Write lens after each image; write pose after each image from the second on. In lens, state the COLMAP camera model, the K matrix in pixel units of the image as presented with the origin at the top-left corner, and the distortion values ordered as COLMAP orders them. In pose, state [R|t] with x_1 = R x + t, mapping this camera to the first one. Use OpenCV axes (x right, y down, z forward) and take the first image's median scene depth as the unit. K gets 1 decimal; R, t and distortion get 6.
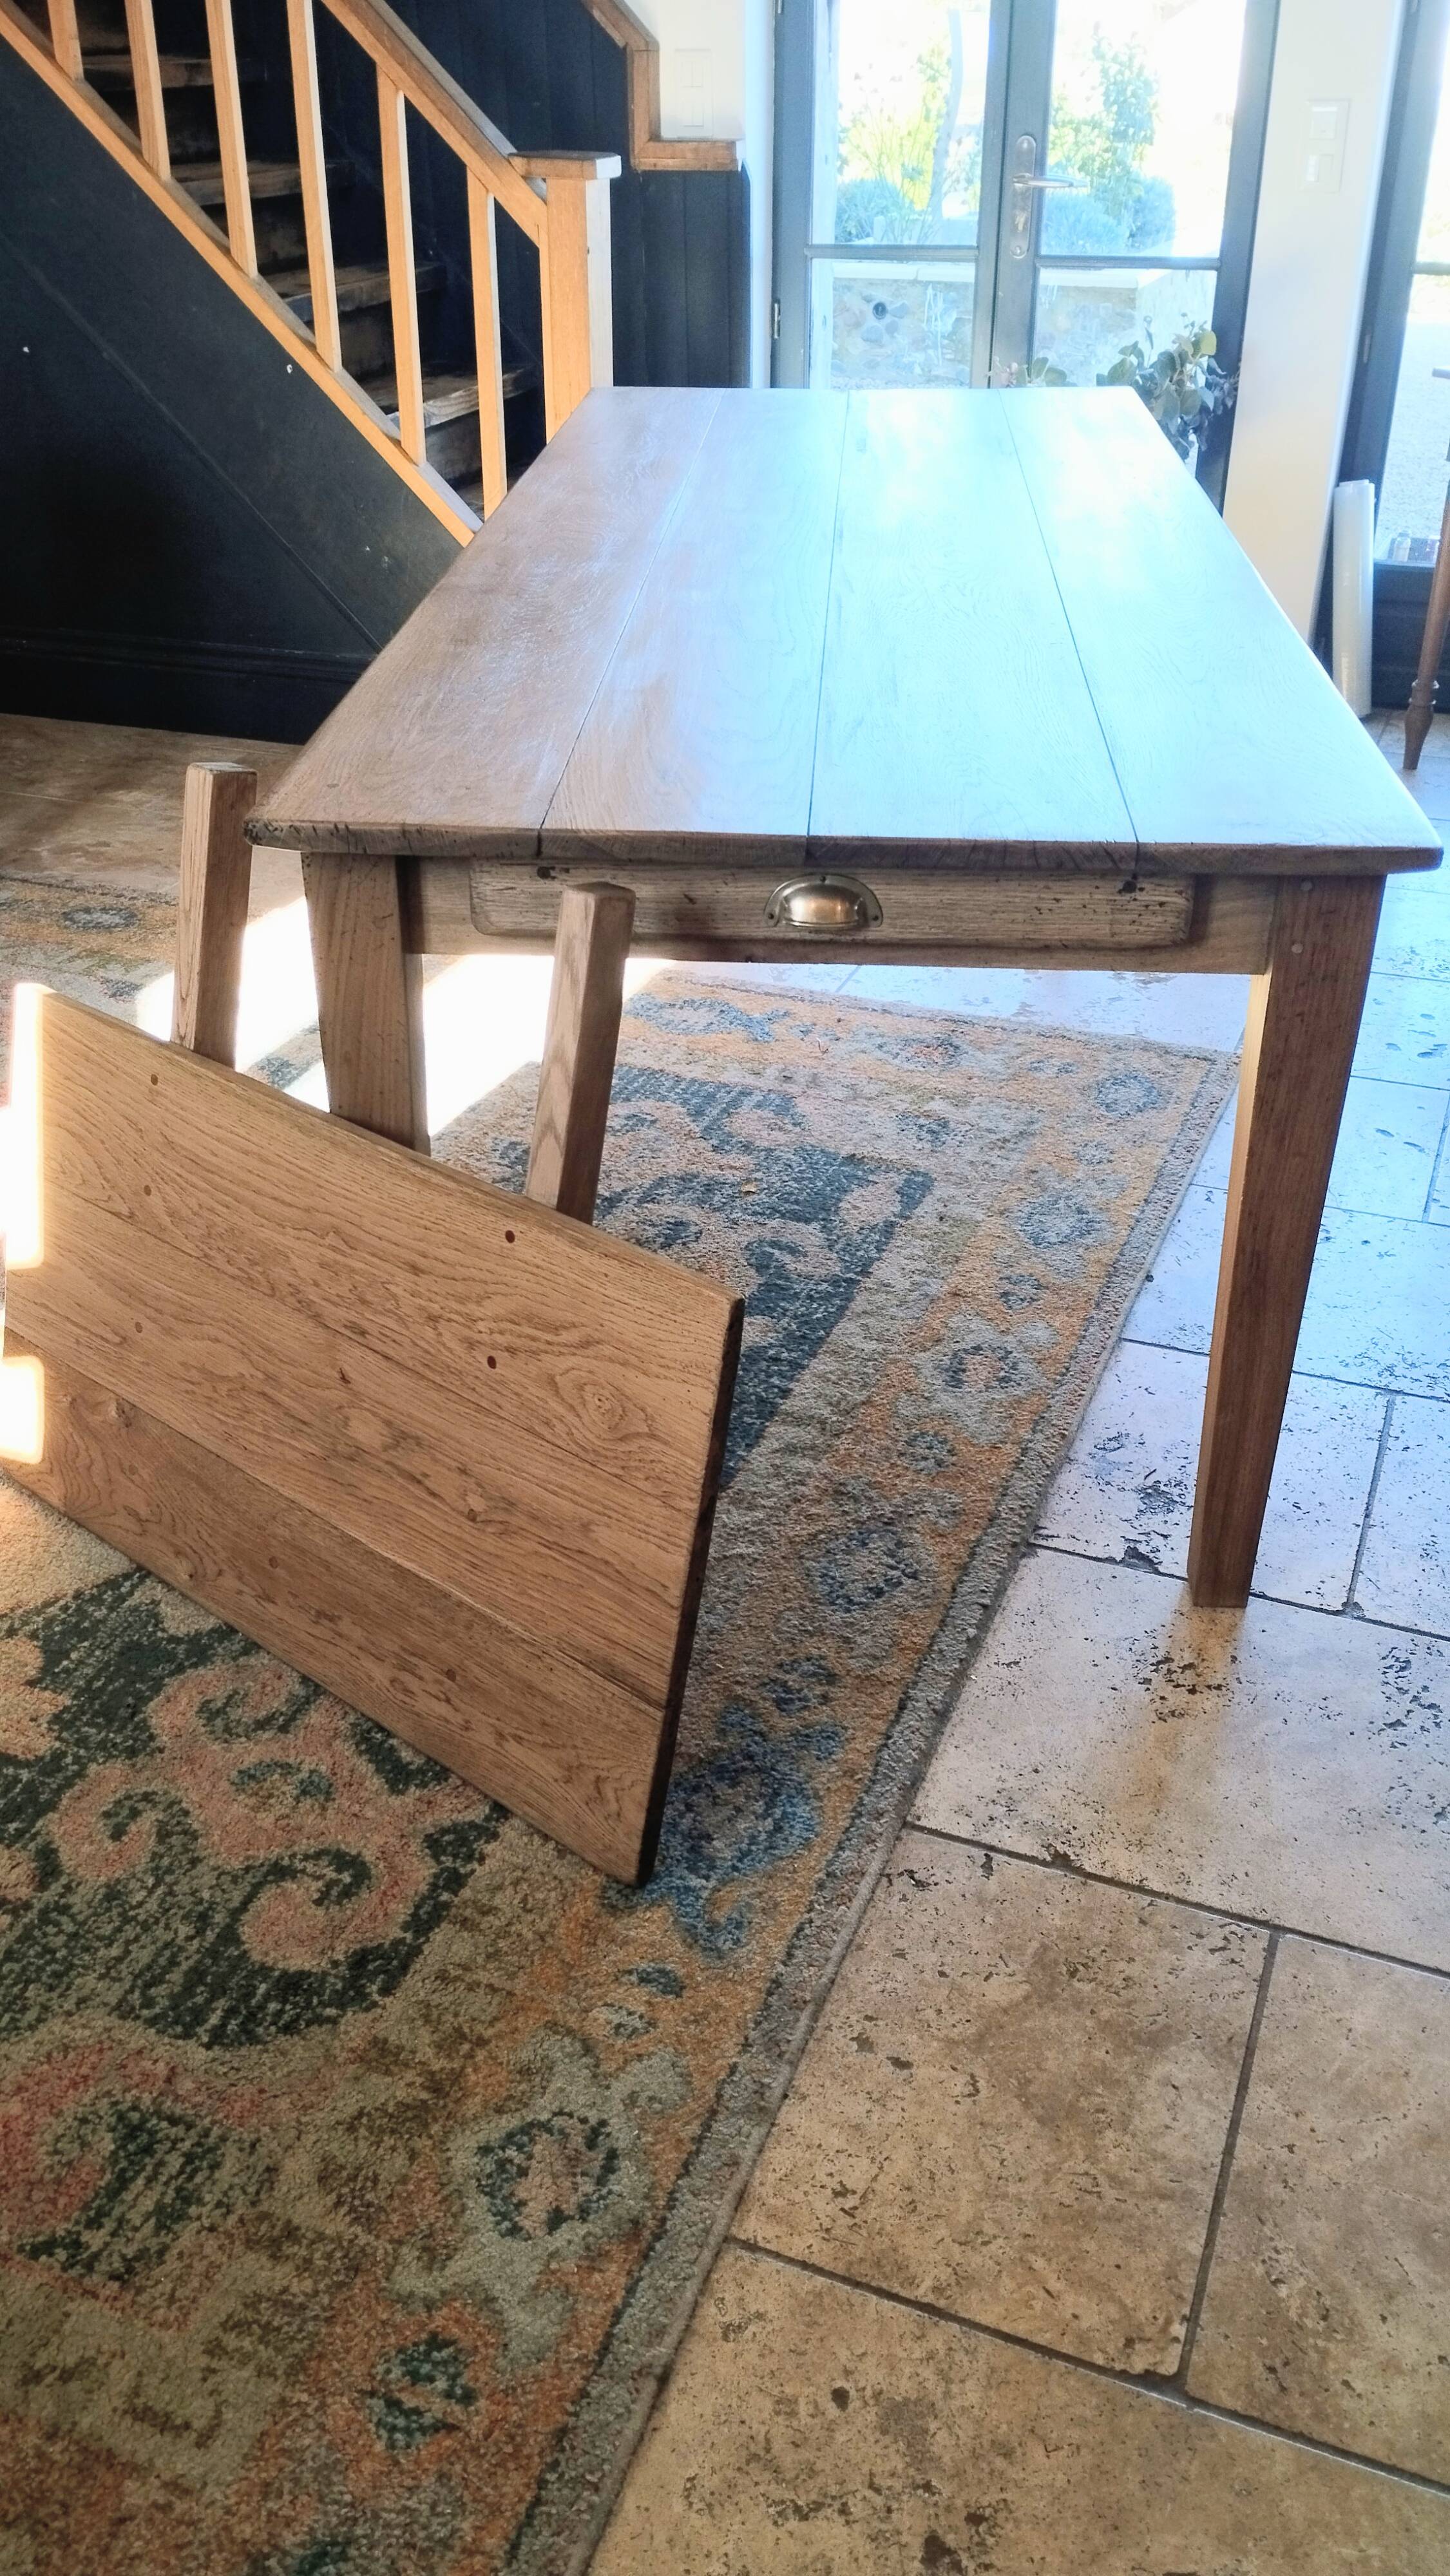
lens RADIAL K [[2160.4, 0, 722.4], [0, 2160.4, 1301.6], [0, 0, 1]] dist [0.070818, -0.086797]
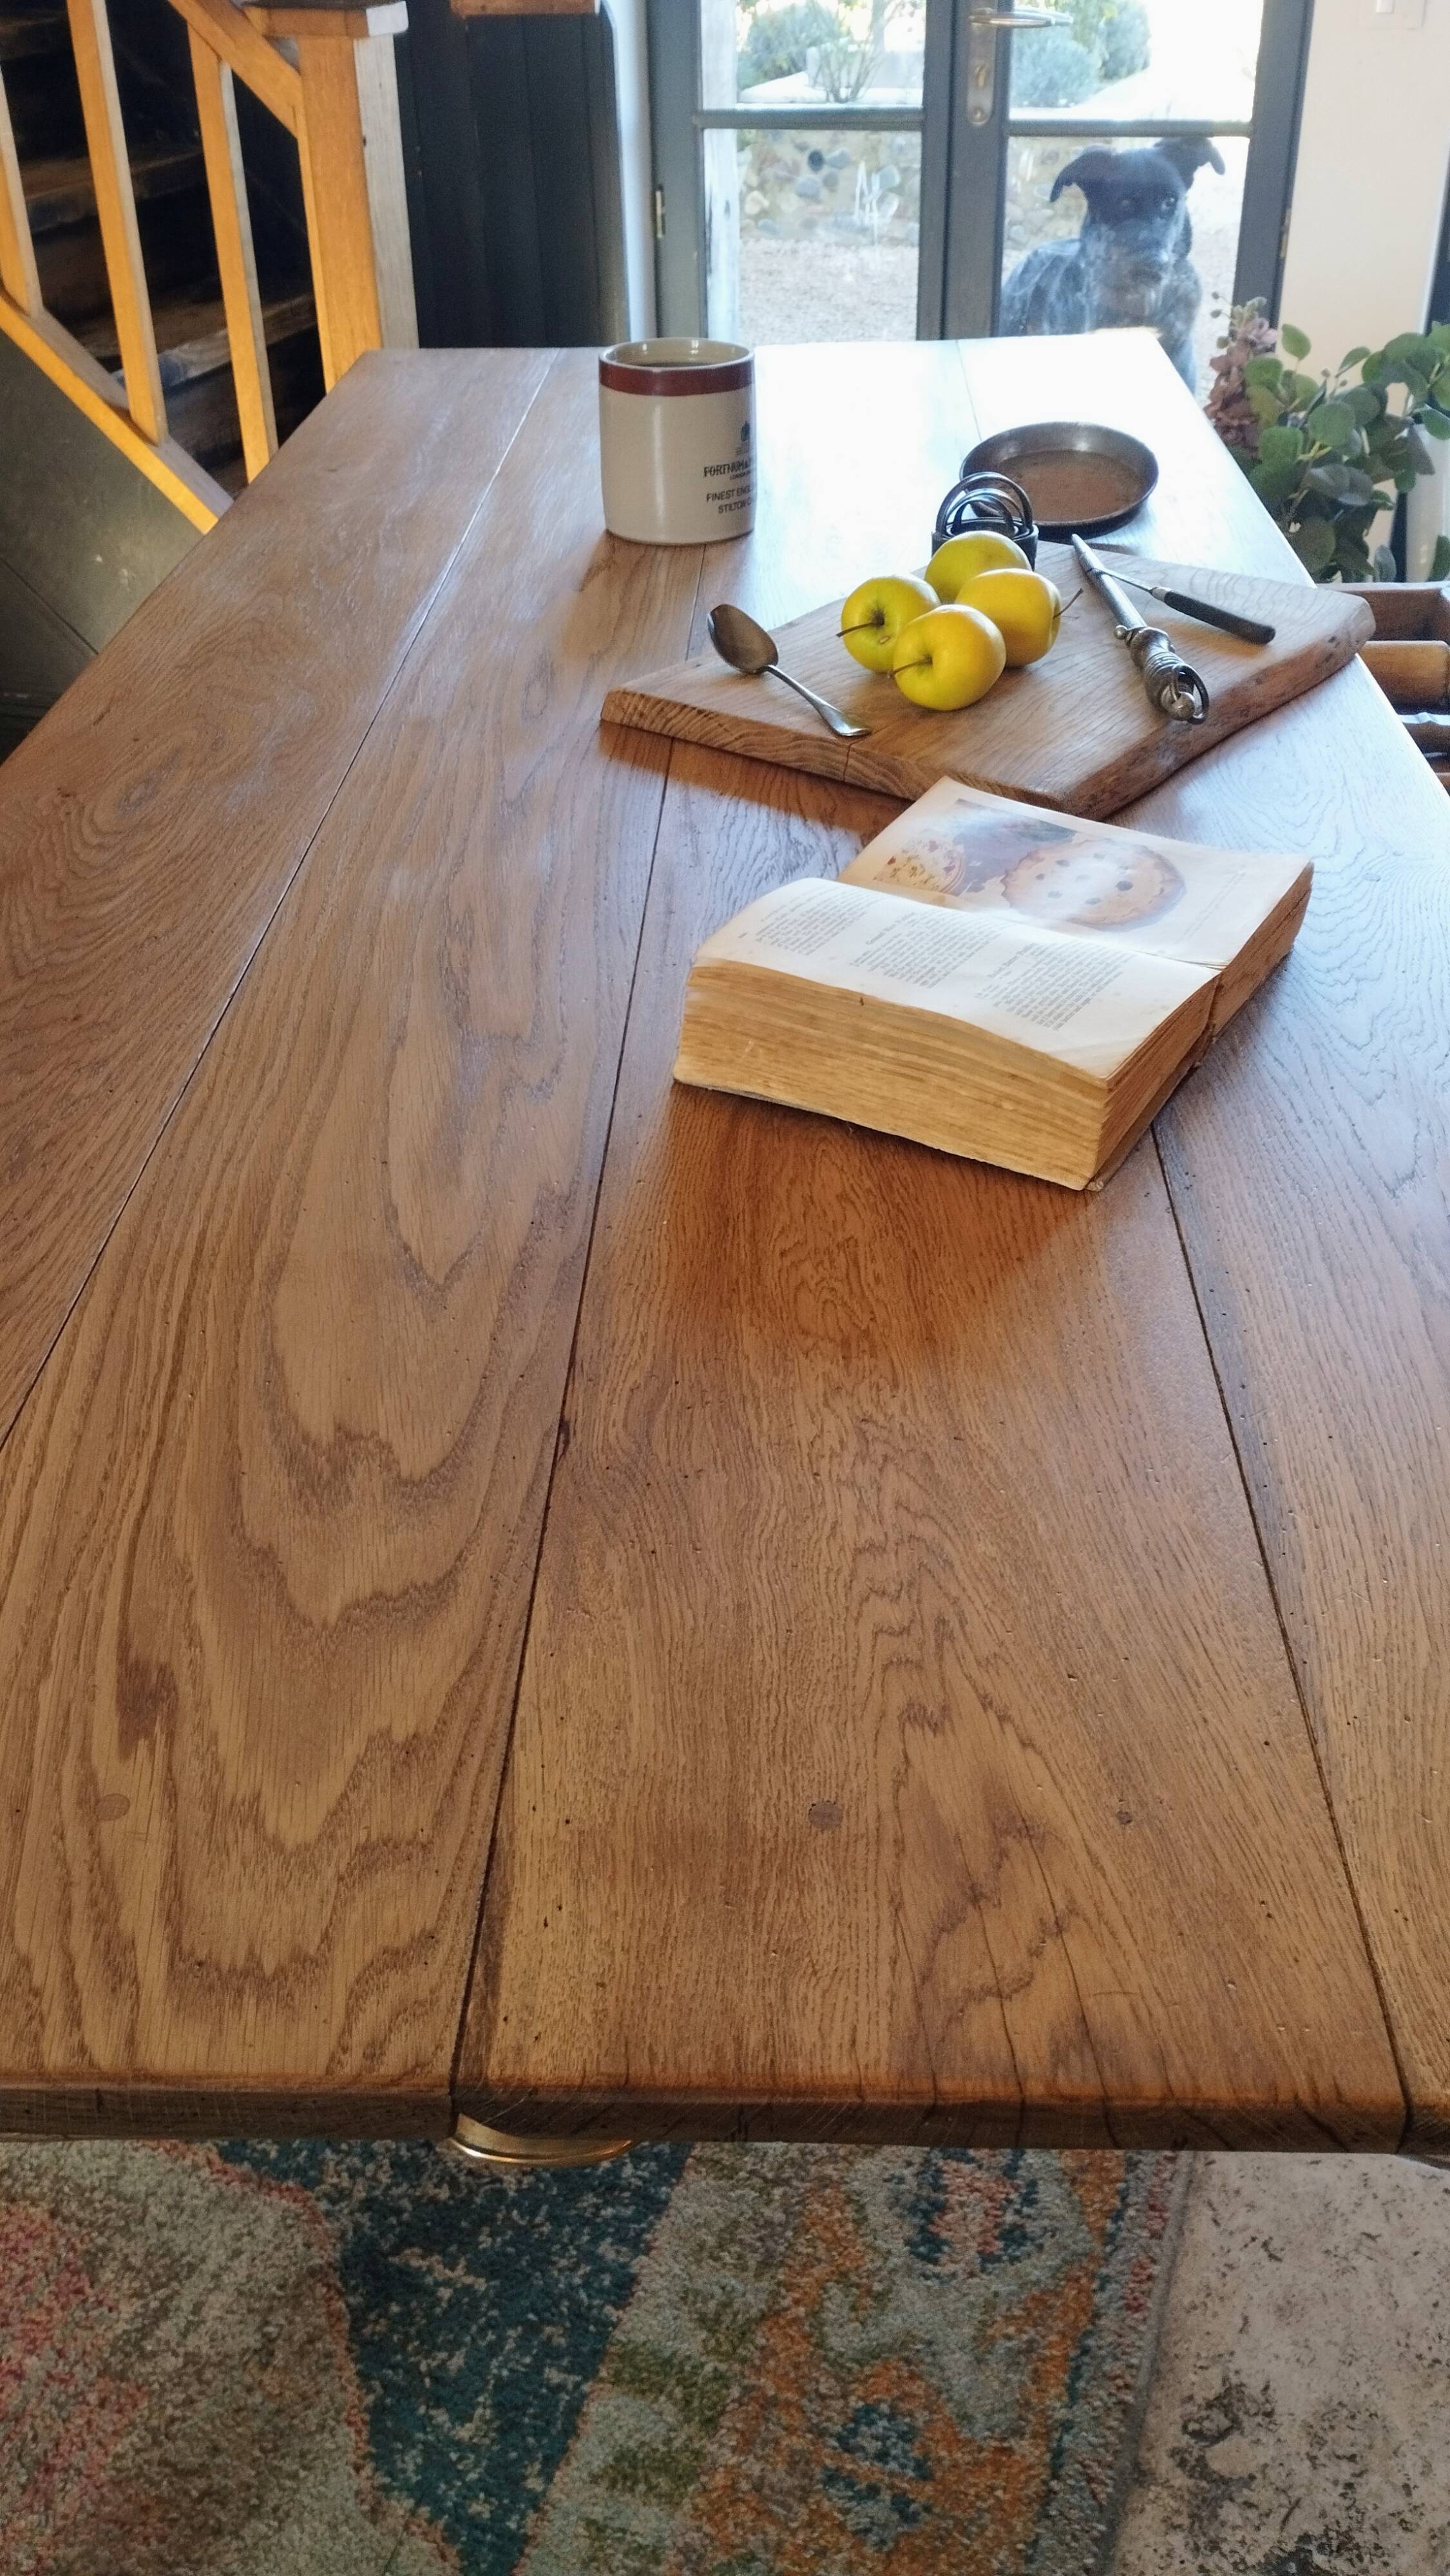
lens RADIAL K [[2160.4, 0, 720.3], [0, 2160.4, 1300.8], [0, 0, 1]] dist [0.070818, -0.086797]
pose [[0.999522, -0.029941, 0.007723, 0.059245], [0.029398, 0.997591, 0.062839, -0.254922], [-0.009586, -0.062582, 0.997994, 0.466404]]
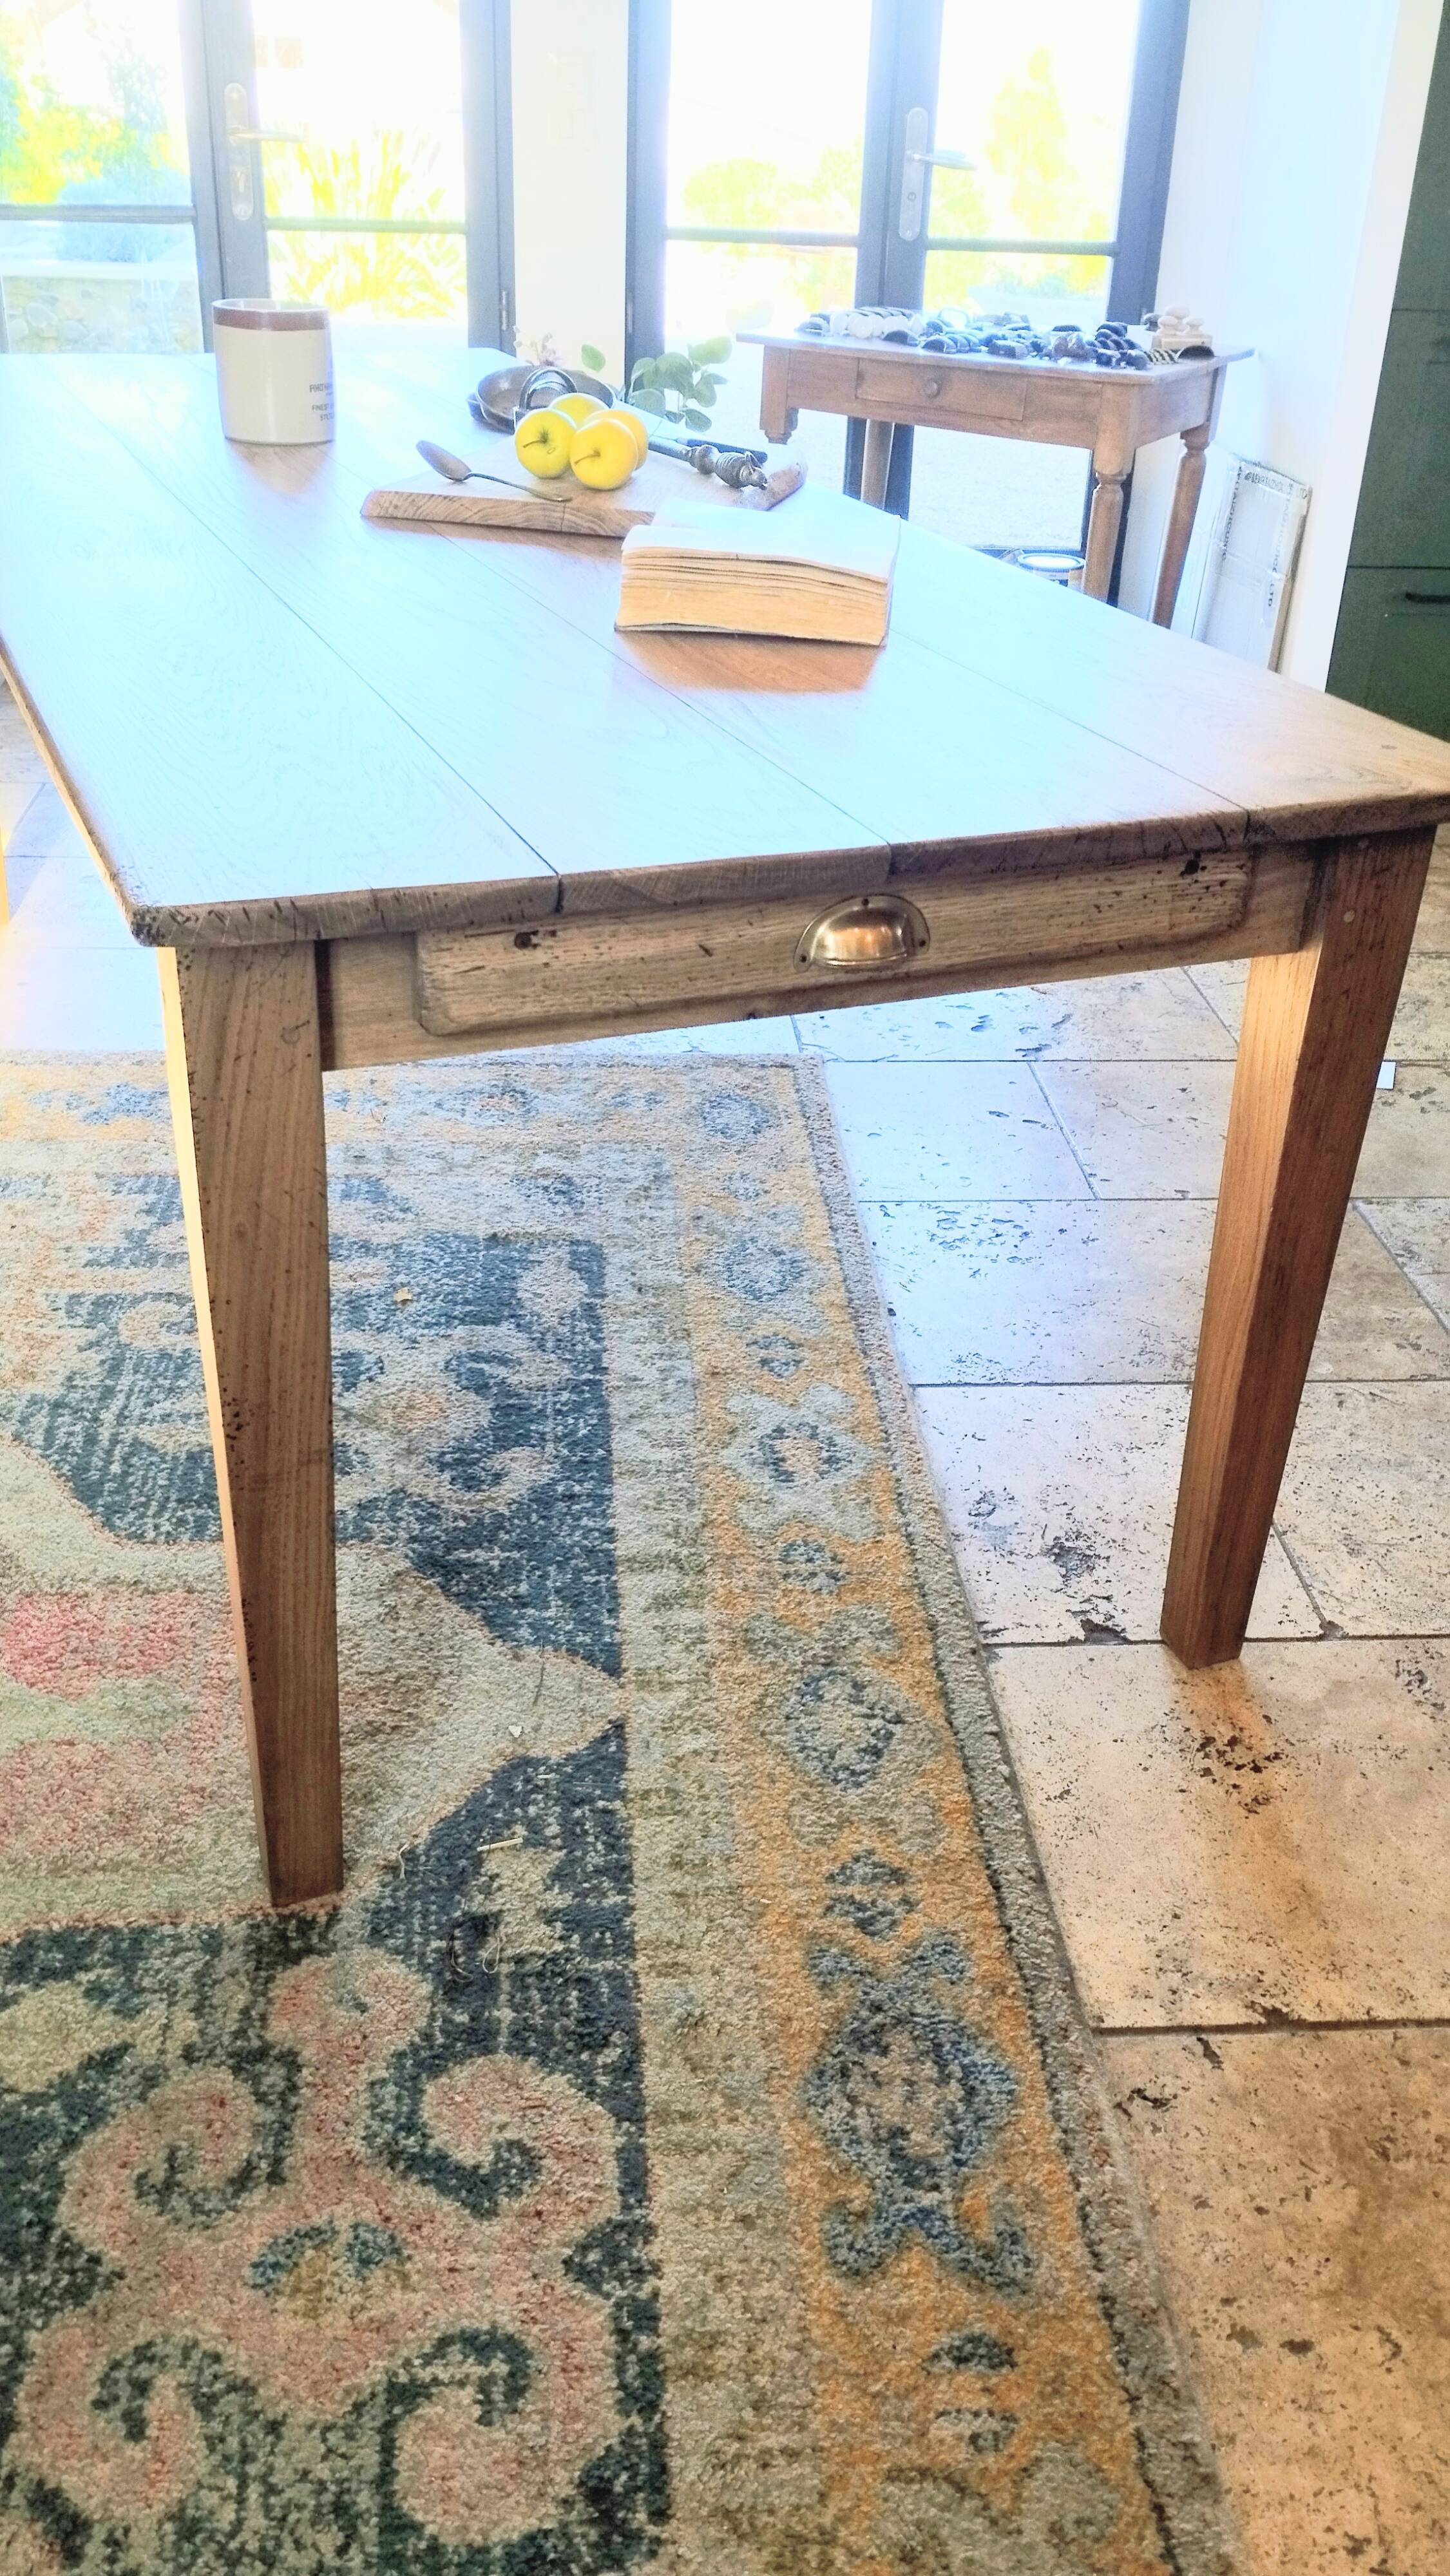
lens RADIAL K [[2160.4, 0, 739.1], [0, 2160.4, 1301.6], [0, 0, 1]] dist [0.070818, -0.086797]
pose [[0.897863, -0.189079, 0.397606, -0.244735], [0.191366, 0.980918, 0.034330, -0.065697], [-0.396510, 0.045265, 0.916914, 0.227135]]
